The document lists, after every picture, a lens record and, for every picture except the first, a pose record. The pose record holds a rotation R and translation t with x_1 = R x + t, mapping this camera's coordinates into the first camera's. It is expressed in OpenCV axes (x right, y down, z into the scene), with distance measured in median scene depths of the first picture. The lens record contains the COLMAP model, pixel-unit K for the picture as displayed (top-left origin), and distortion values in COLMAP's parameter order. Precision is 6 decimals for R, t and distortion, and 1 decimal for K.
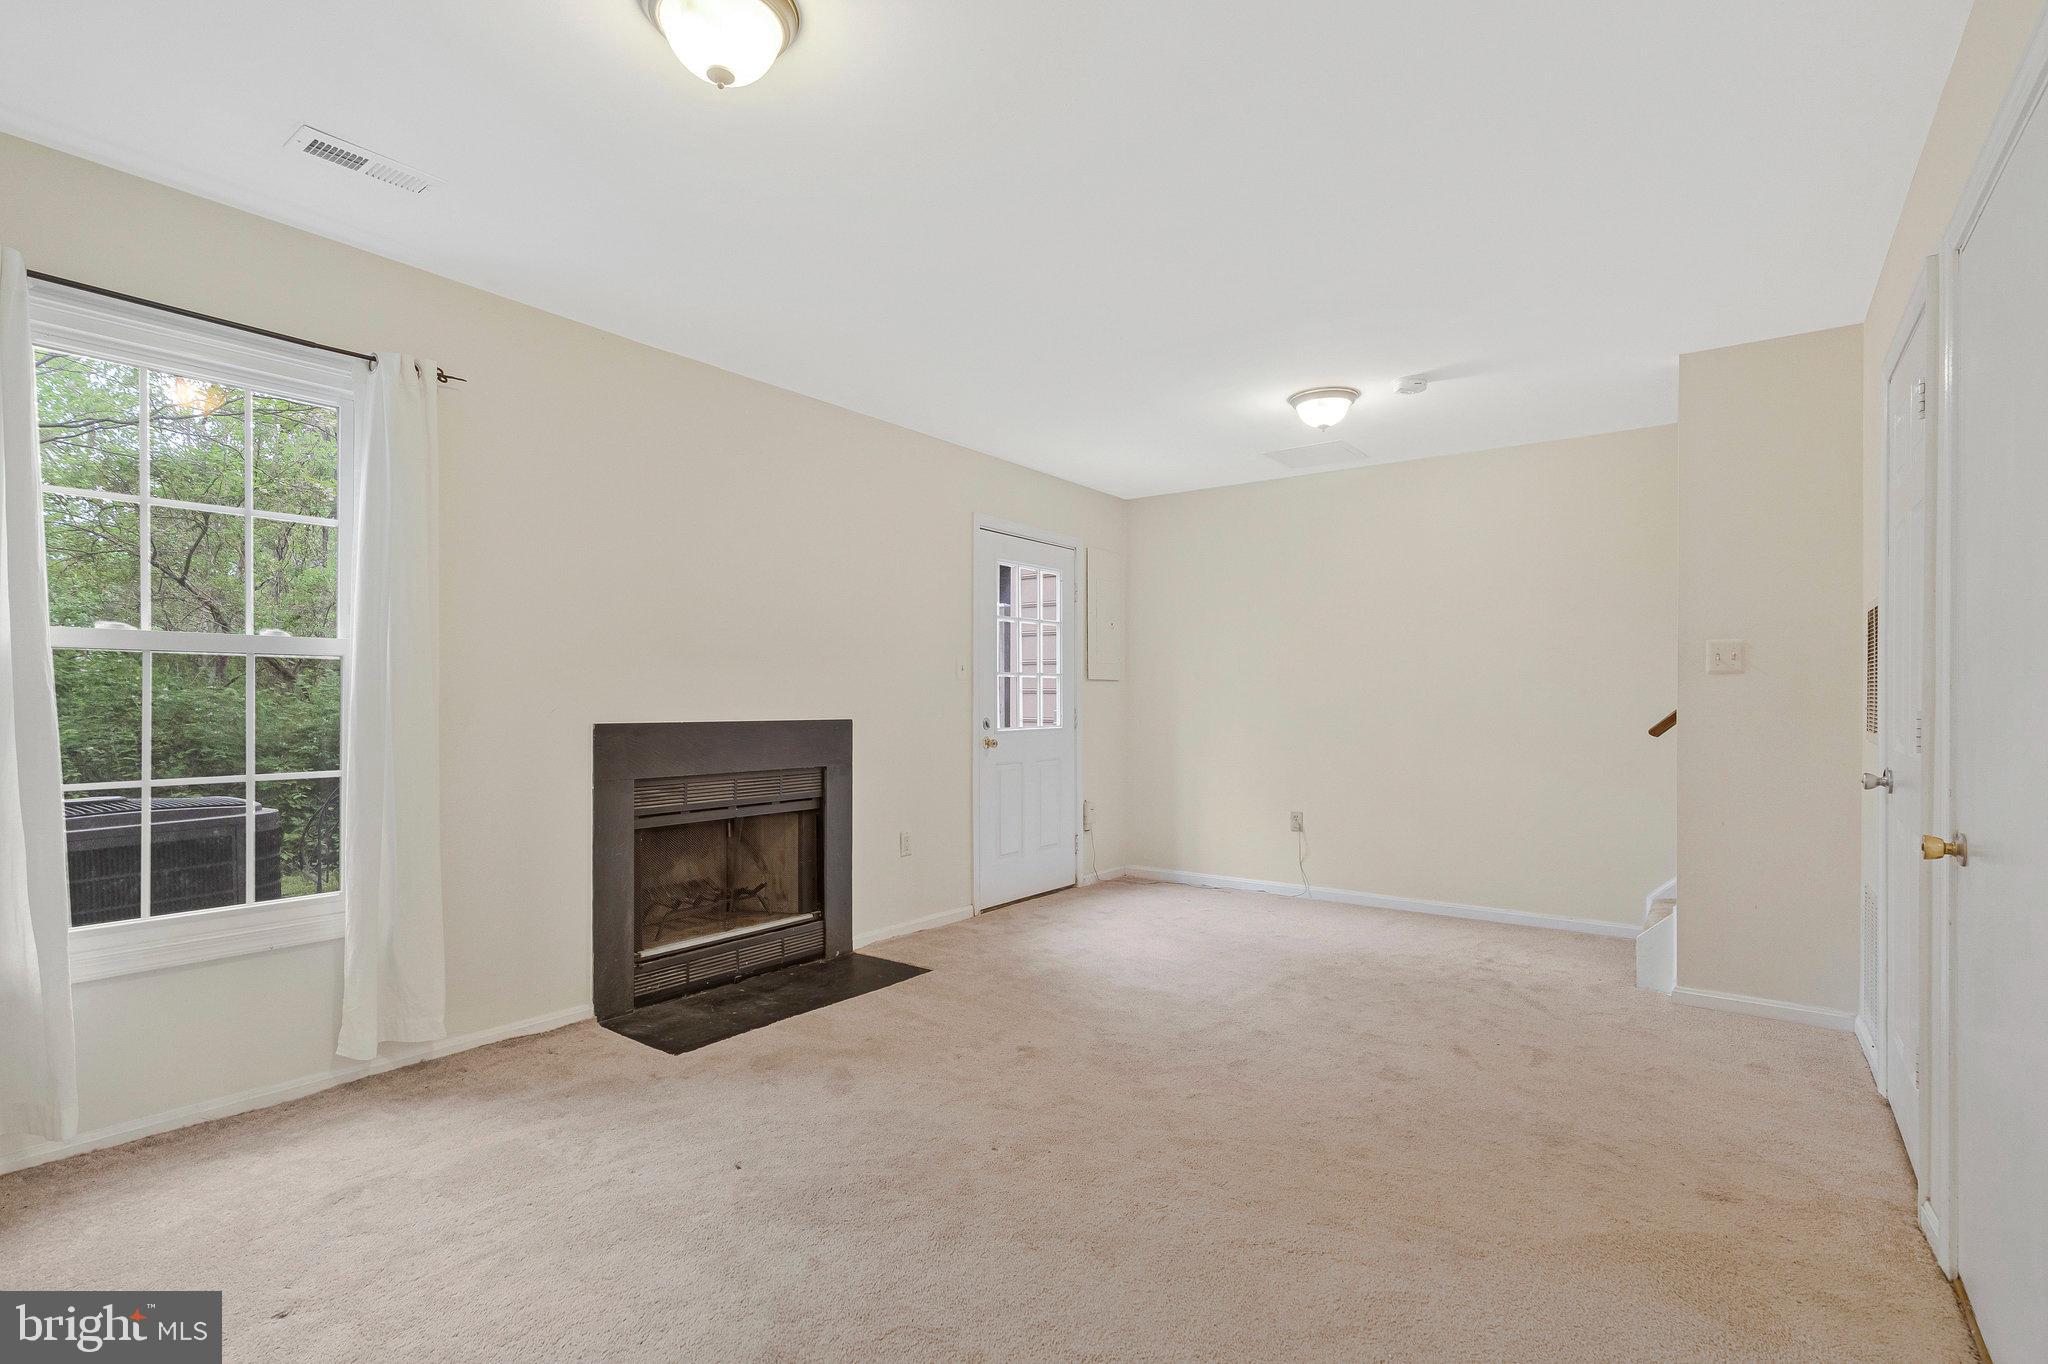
lens RADIAL K [[953.2, 0, 1028.2], [0, 953.2, 670.2], [0, 0, 1]] dist [-0.001359, 0.000442]
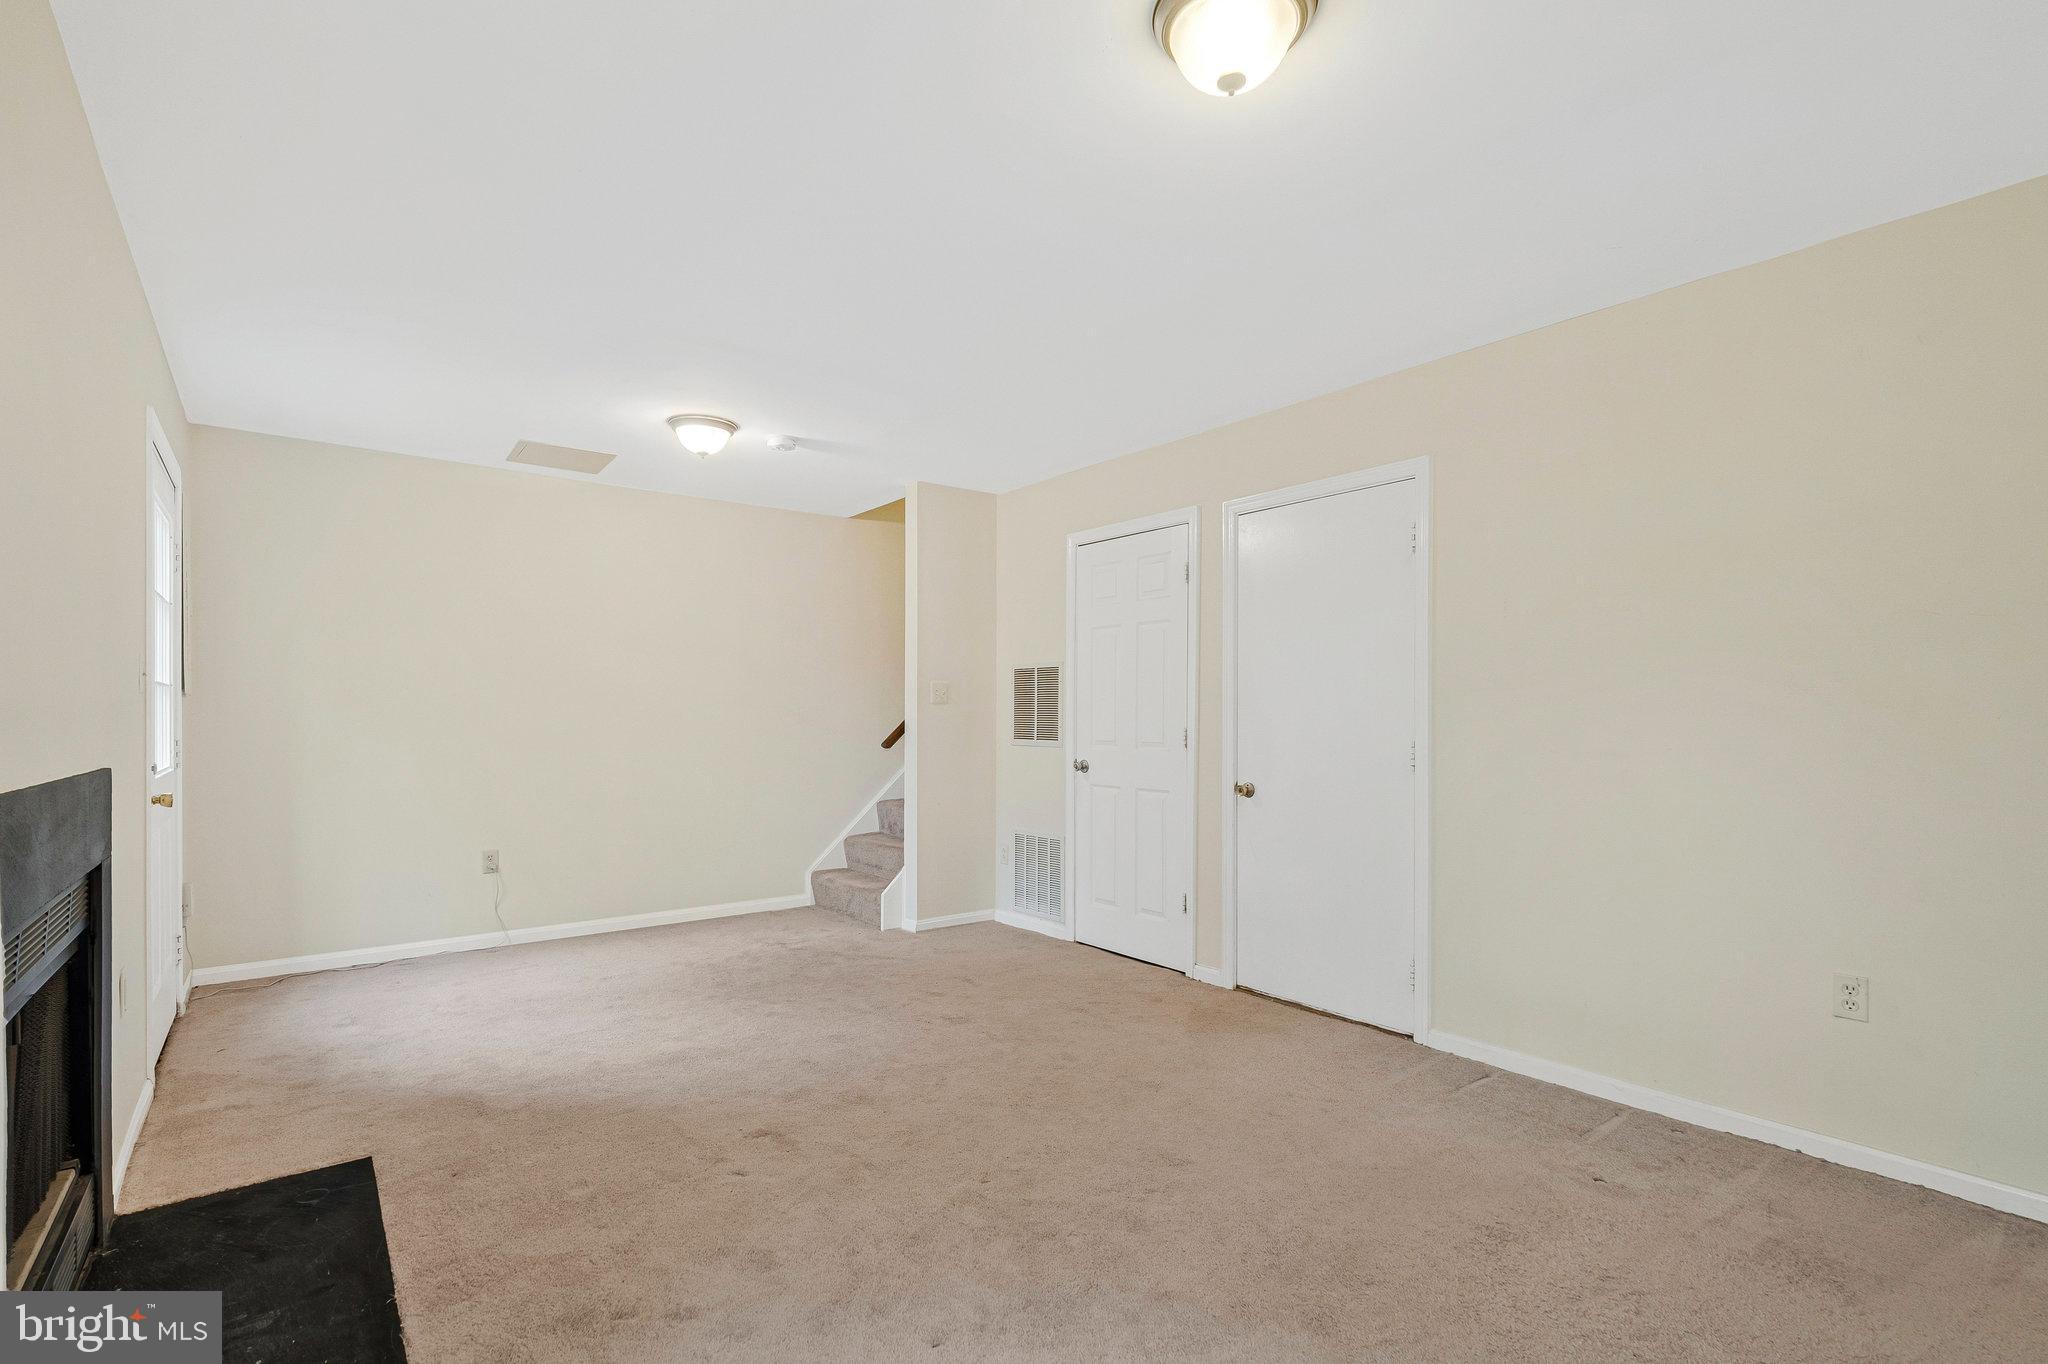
lens RADIAL K [[933.5, 0, 1019.3], [0, 933.5, 678.5], [0, 0, 1]] dist [-0.003293, -0.000034]
pose [[0.273760, 0.042666, 0.960851, -0.576780], [-0.027951, 0.998947, -0.036394, 0.011792], [-0.961392, -0.016893, 0.274664, 0.423978]]
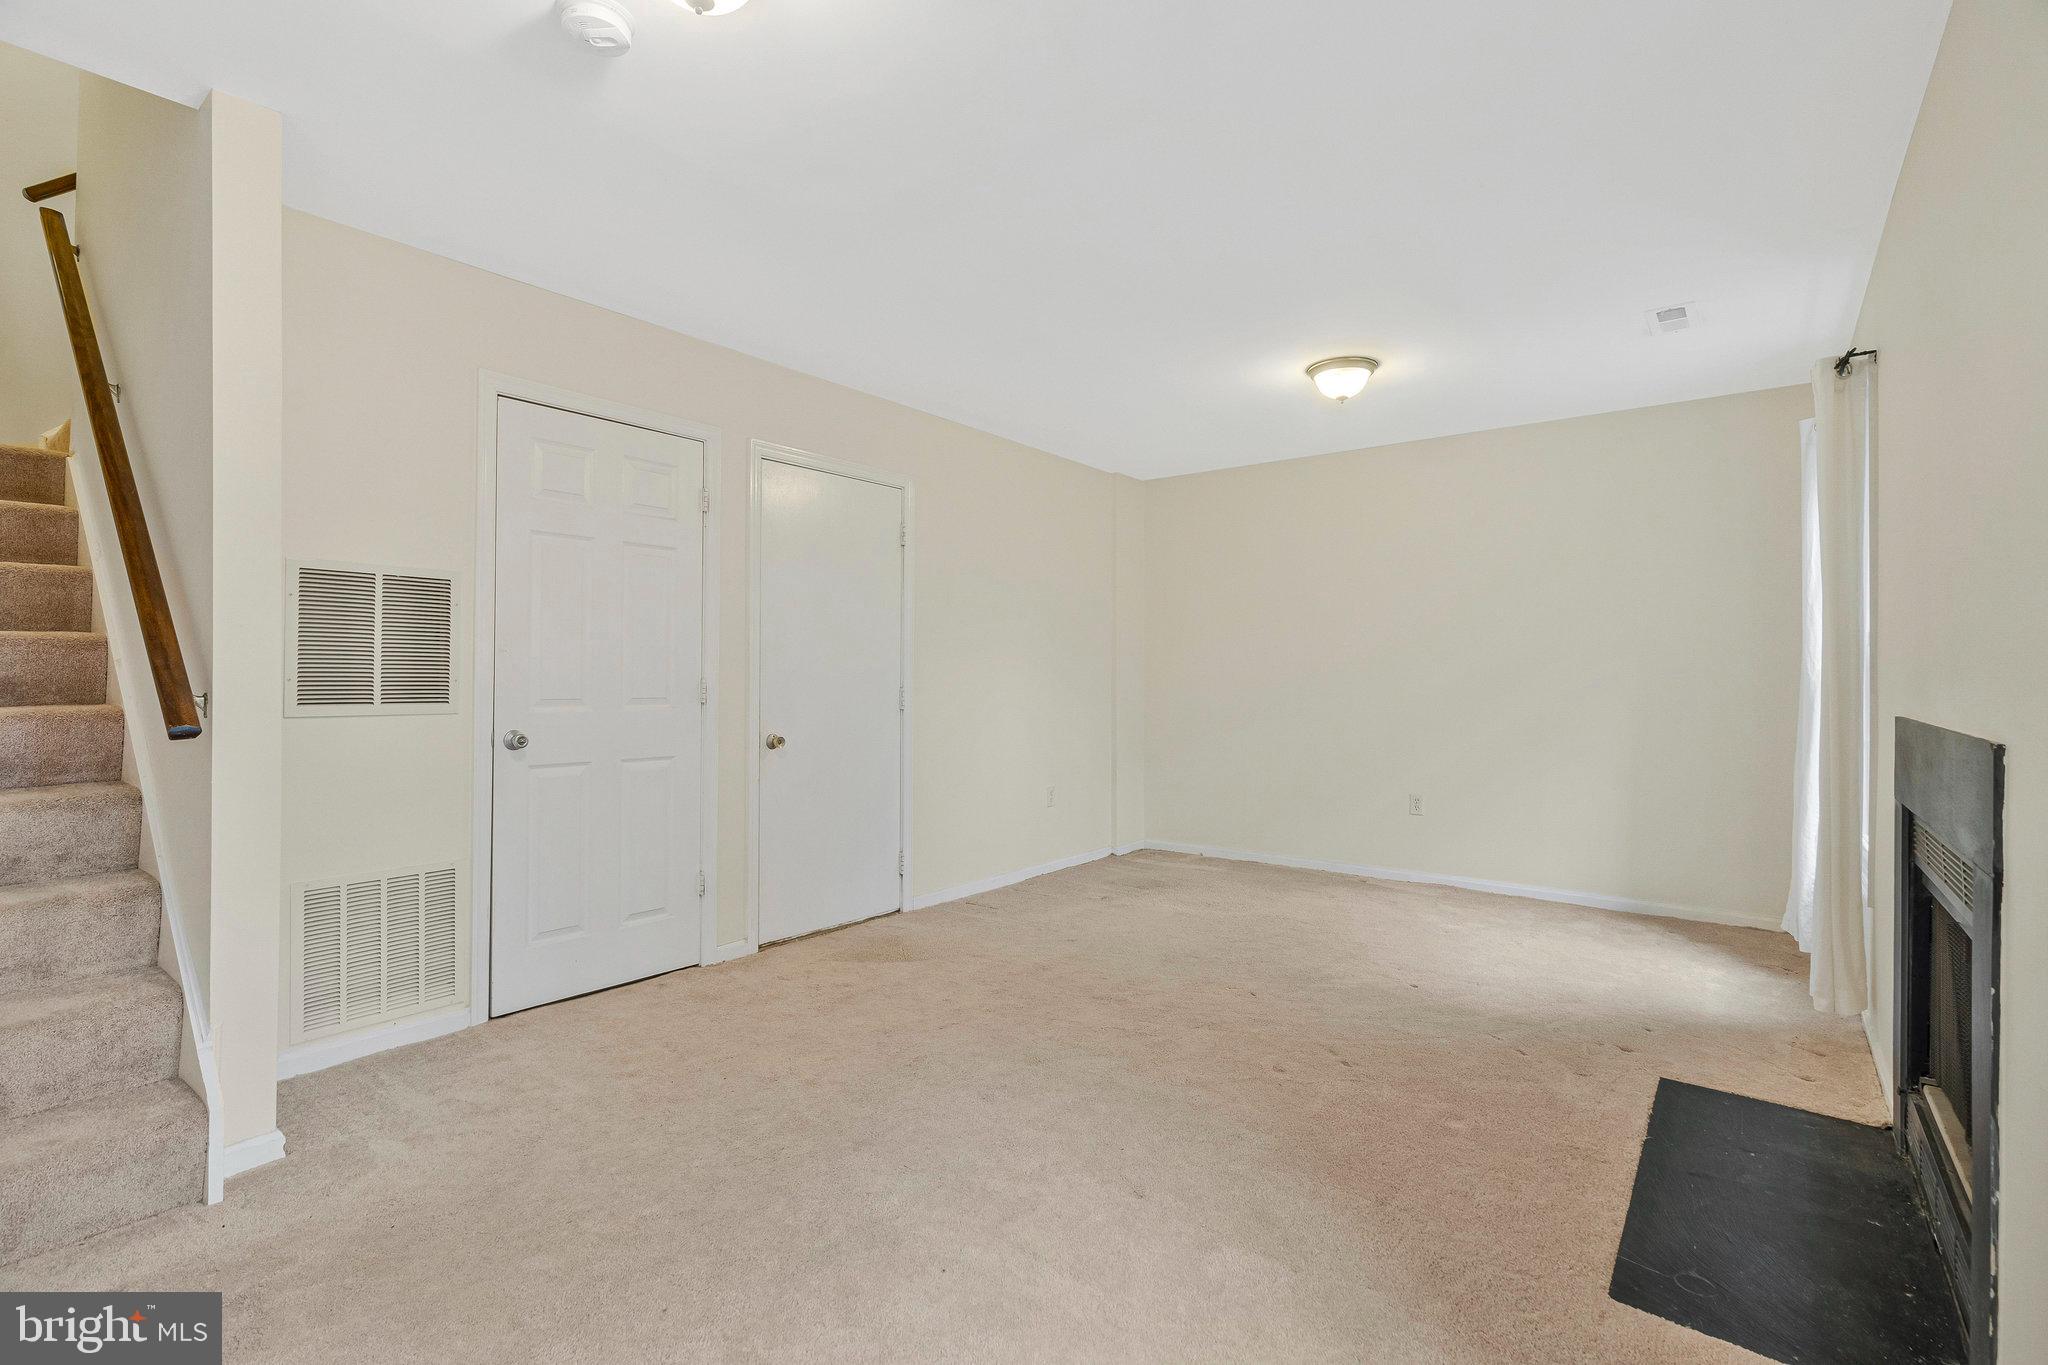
lens RADIAL K [[933.5, 0, 1019.3], [0, 933.5, 679.0], [0, 0, 1]] dist [-0.003293, -0.000034]
pose [[-0.999287, -0.004154, 0.037537, 0.156345], [-0.005180, 0.999614, -0.027292, 0.045600], [-0.037409, -0.027467, -0.998922, 1.433743]]
